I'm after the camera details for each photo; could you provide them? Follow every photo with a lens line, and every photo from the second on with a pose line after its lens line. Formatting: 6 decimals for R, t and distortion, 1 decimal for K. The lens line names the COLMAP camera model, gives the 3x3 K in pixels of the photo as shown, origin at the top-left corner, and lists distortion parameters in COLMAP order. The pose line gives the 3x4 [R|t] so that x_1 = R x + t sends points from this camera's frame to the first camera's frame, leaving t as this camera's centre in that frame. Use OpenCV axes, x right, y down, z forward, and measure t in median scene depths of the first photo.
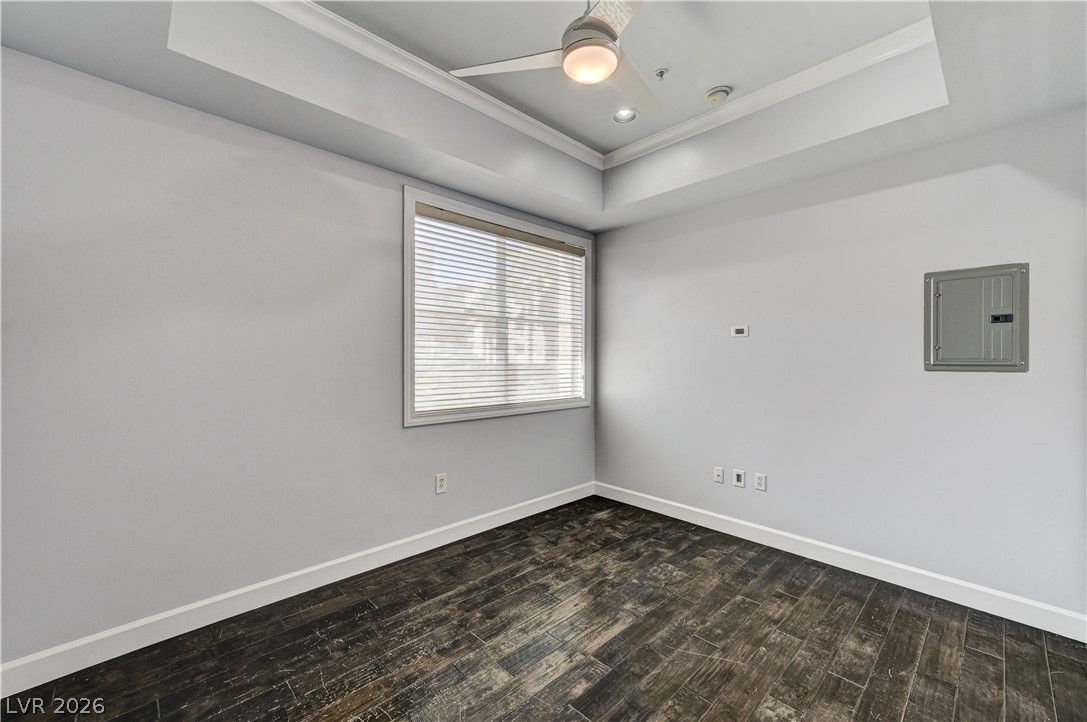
lens RADIAL K [[438.2, 0, 546.8], [0, 438.2, 363.5], [0, 0, 1]] dist [0.020772, 0.000114]
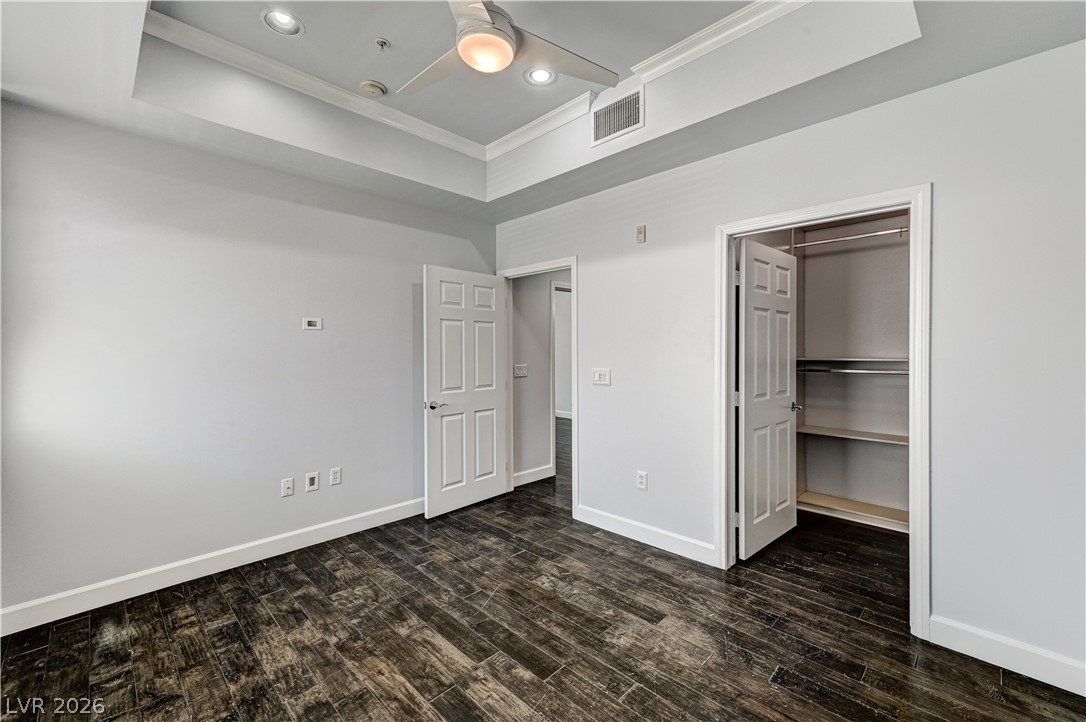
lens RADIAL K [[449.4, 0, 548.8], [0, 449.4, 355.0], [0, 0, 1]] dist [0.018222, -0.000121]
pose [[-0.021740, -0.011672, 0.999696, -0.608923], [0.017677, 0.999771, 0.012057, -0.011301], [-0.999607, 0.017934, -0.021528, 0.596722]]
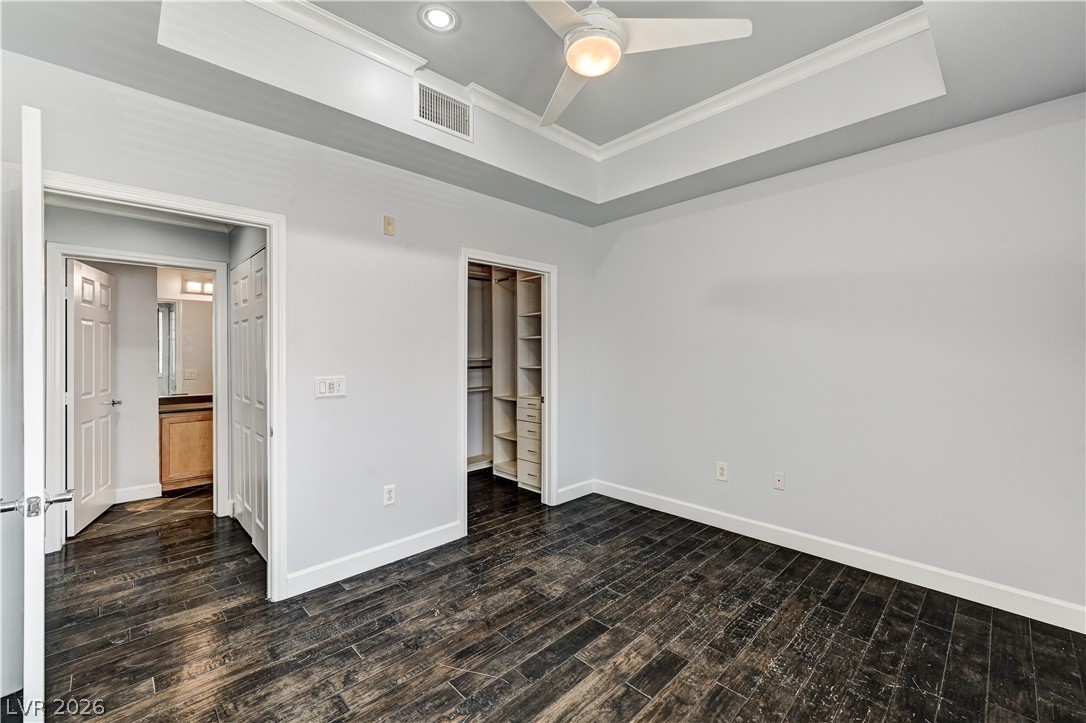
lens RADIAL K [[447.1, 0, 543.0], [0, 447.1, 361.5], [0, 0, 1]] dist [0.001292, 0.000299]
pose [[-0.999981, 0.004373, 0.004419, 0.140128], [0.004503, 0.999542, 0.029918, -0.015201], [-0.004286, 0.029937, -0.999543, 1.342877]]
